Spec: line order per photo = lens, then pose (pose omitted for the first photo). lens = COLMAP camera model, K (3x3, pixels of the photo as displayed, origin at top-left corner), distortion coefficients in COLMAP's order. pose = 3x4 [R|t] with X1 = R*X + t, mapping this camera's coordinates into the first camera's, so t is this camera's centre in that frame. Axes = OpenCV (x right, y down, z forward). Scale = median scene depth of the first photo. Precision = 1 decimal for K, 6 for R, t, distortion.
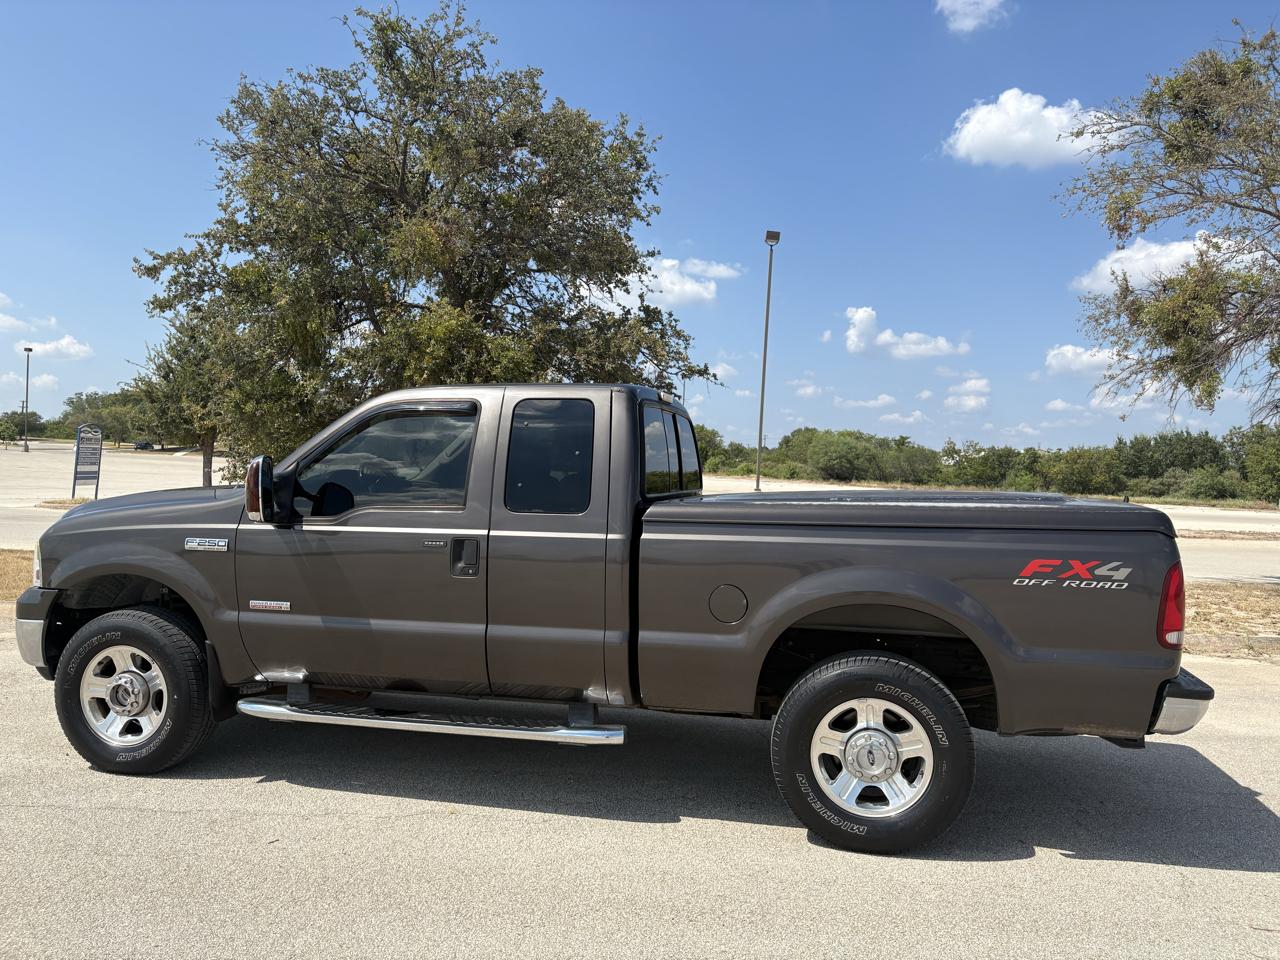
lens RADIAL K [[961.7, 0, 643.0], [0, 961.7, 478.9], [0, 0, 1]] dist [0.035904, -0.046412]
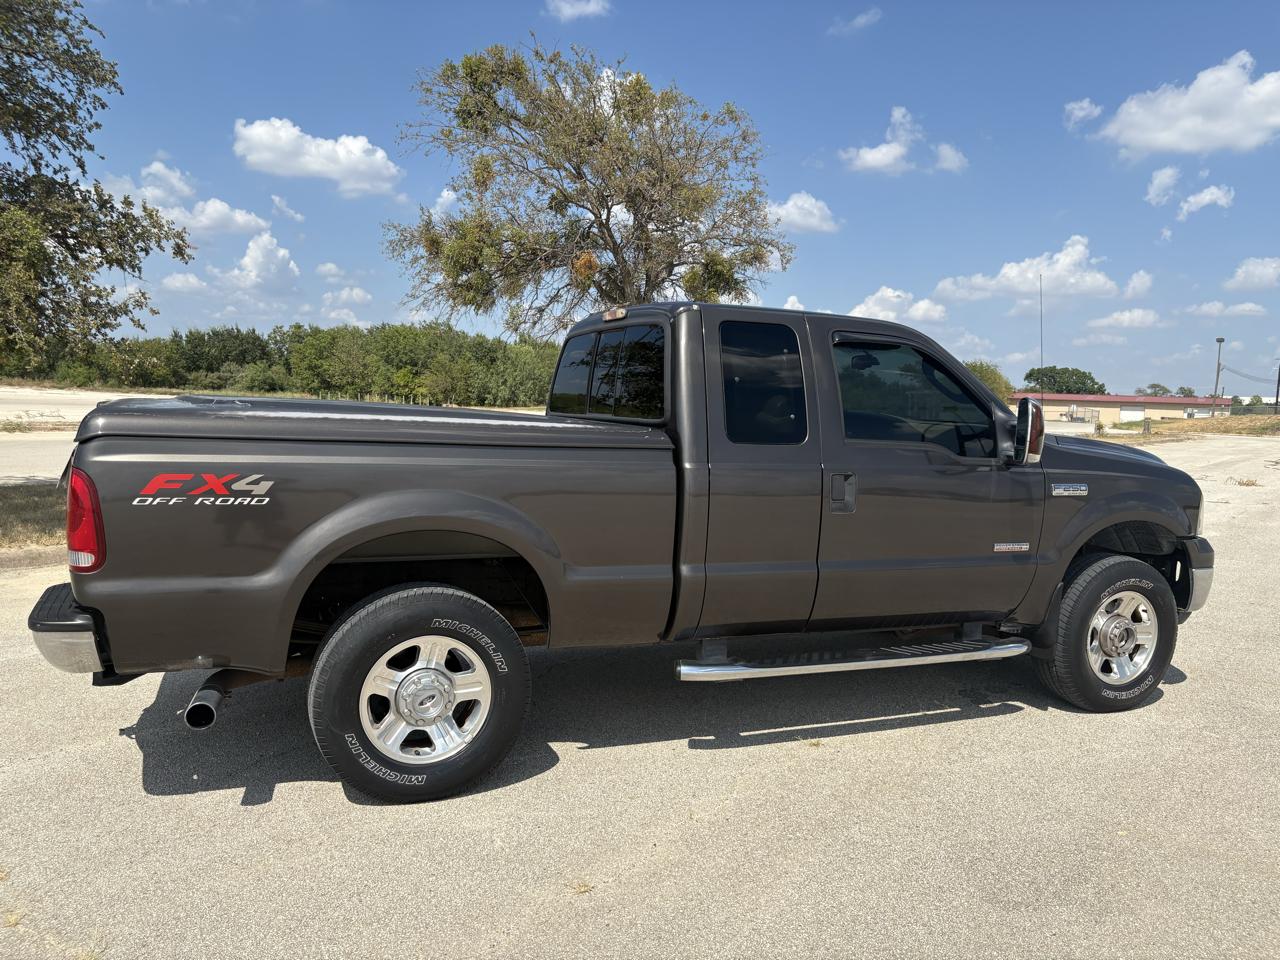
lens RADIAL K [[963.7, 0, 641.0], [0, 963.7, 481.8], [0, 0, 1]] dist [0.010784, -0.005747]
pose [[0.600833, -0.077056, 0.795652, -1.074642], [-0.013982, 0.994178, 0.106841, -0.029190], [-0.799252, -0.075318, 0.596258, 0.152428]]
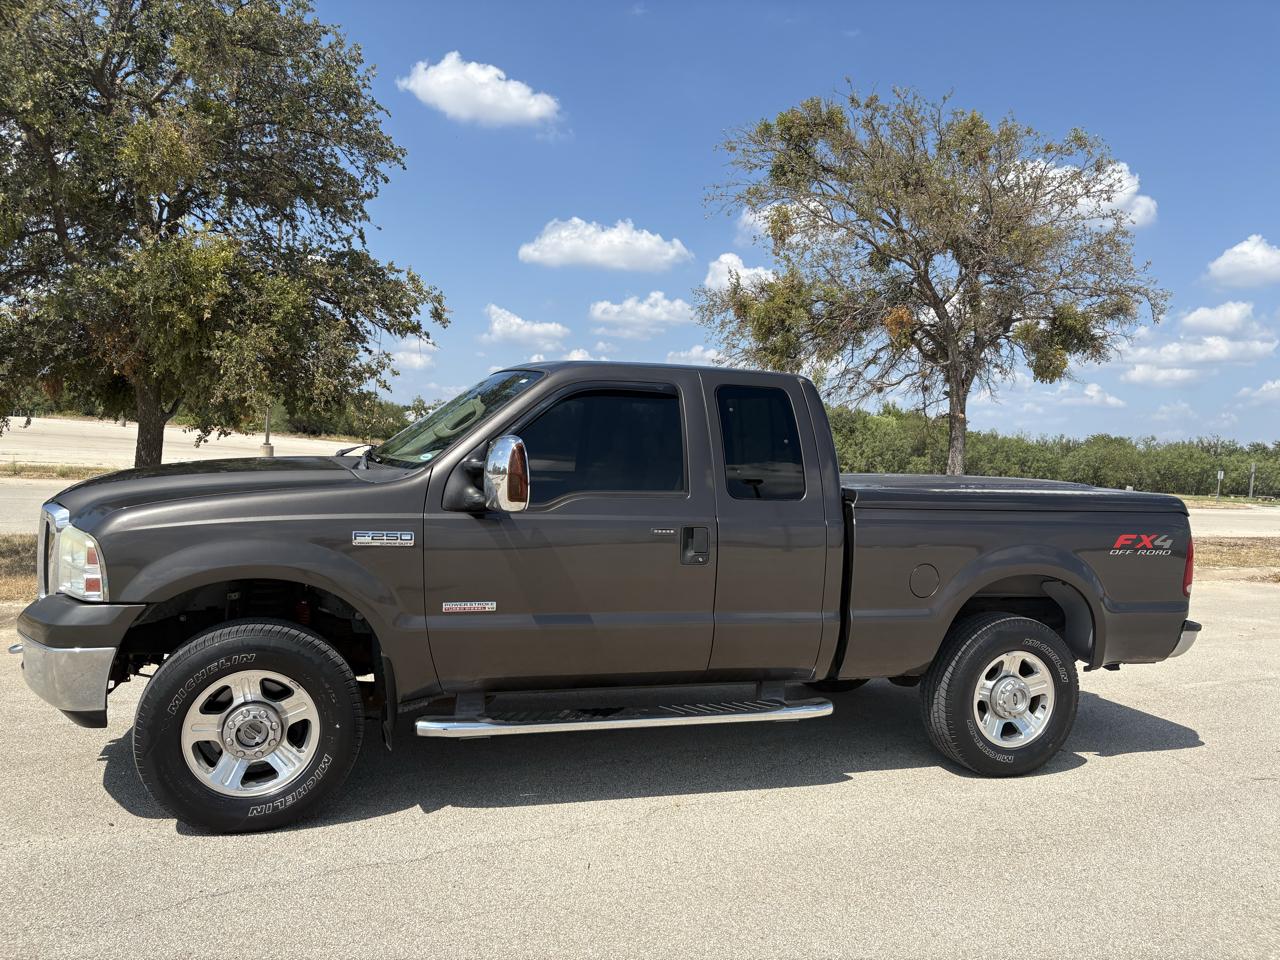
lens RADIAL K [[962.7, 0, 636.0], [0, 962.7, 483.3], [0, 0, 1]] dist [0.008567, -0.000317]
pose [[0.853608, 0.001289, 0.520914, -0.699938], [-0.028025, 0.998662, 0.043453, -0.020593], [-0.520161, -0.051691, 0.852503, 0.193532]]
